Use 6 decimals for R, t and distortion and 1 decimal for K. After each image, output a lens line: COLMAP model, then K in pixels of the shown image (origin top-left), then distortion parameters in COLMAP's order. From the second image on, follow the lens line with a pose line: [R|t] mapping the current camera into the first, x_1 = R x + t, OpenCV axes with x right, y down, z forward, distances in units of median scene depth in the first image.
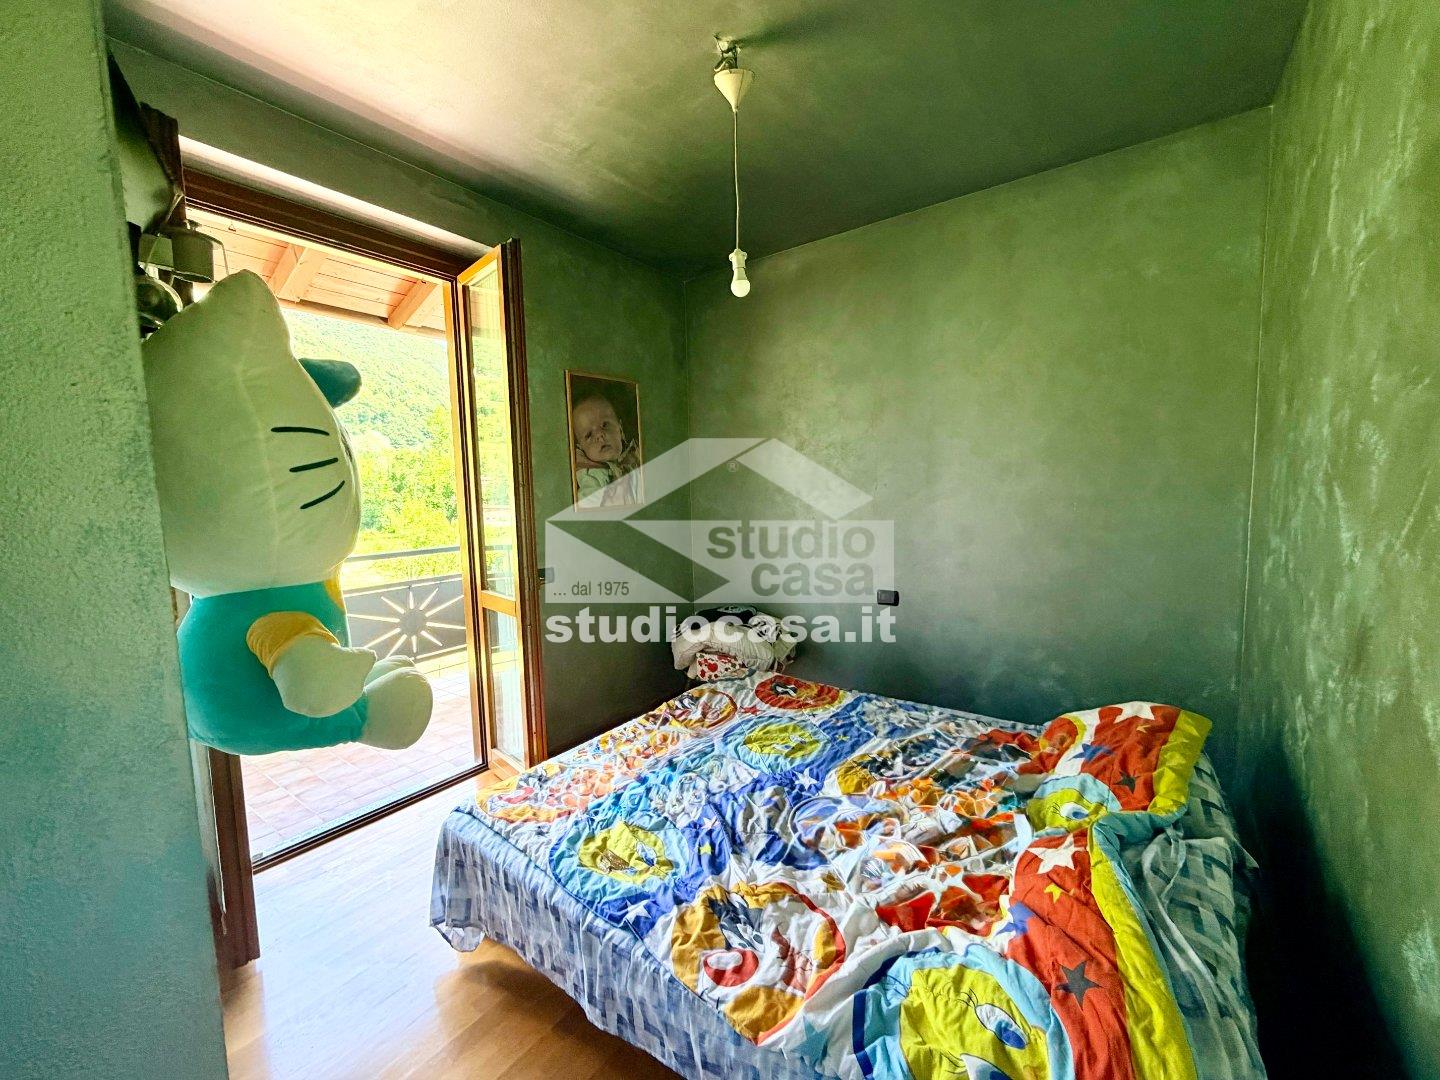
lens RADIAL K [[578.9, 0, 718.1], [0, 578.9, 540.5], [0, 0, 1]] dist [-0.012084, 0.001288]
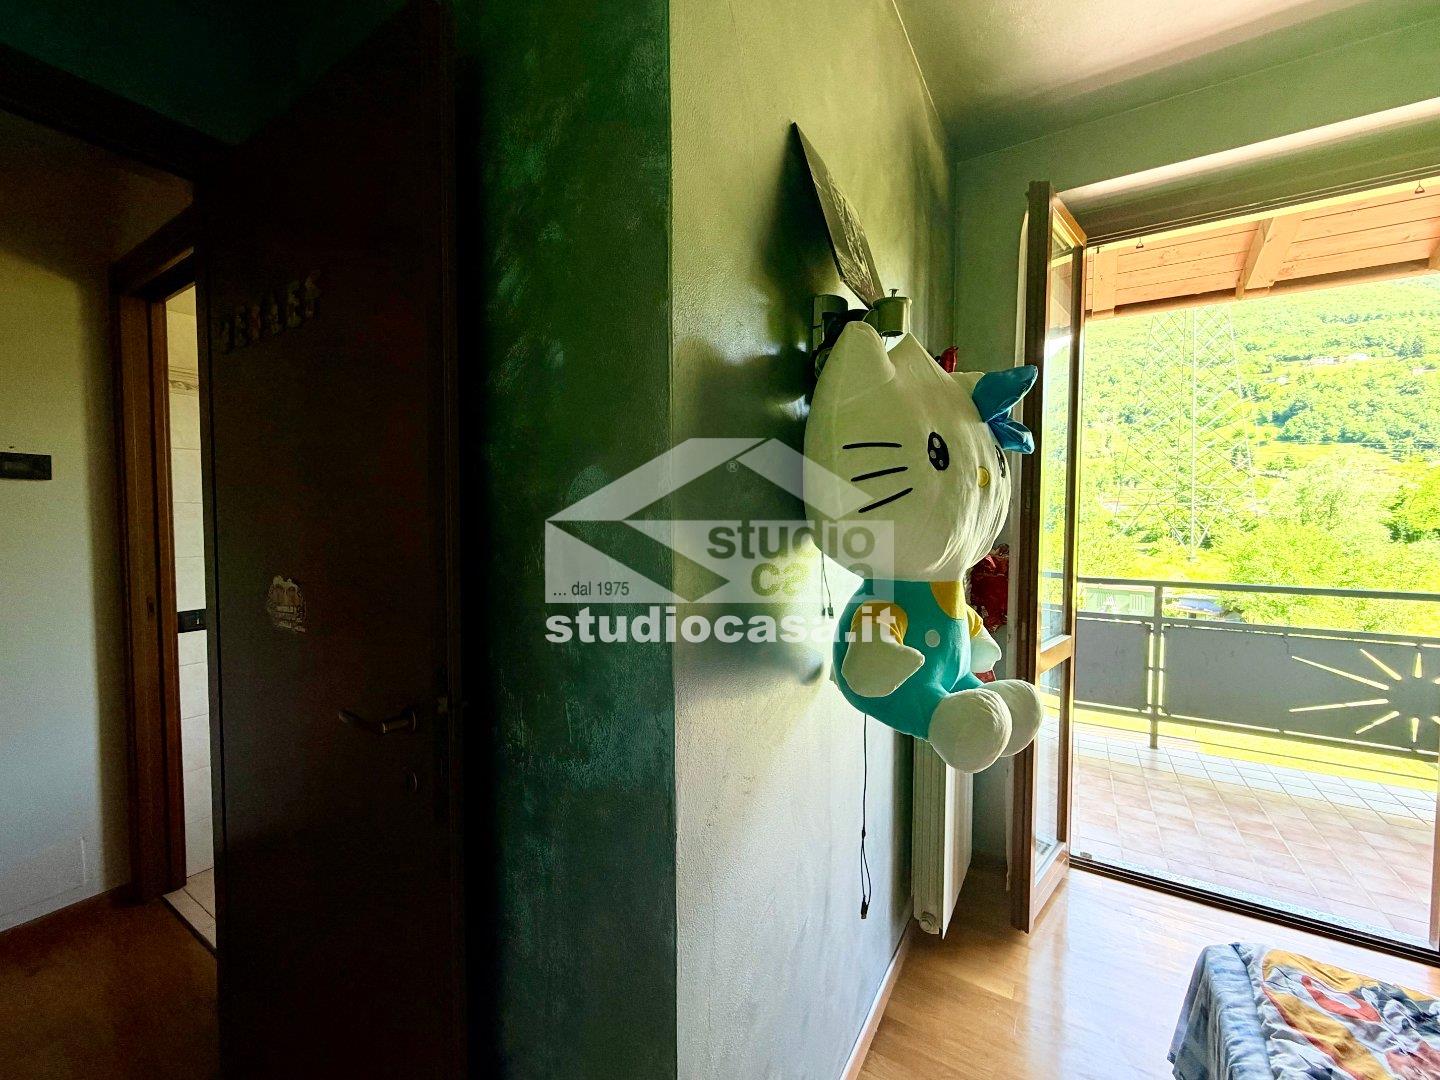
lens RADIAL K [[578.9, 0, 717.8], [0, 578.9, 538.5], [0, 0, 1]] dist [-0.012084, 0.001288]
pose [[0.066348, 0.068127, -0.995468, 0.174744], [-0.095310, 0.993537, 0.061643, -0.019613], [0.993234, 0.090788, 0.072412, 0.259933]]
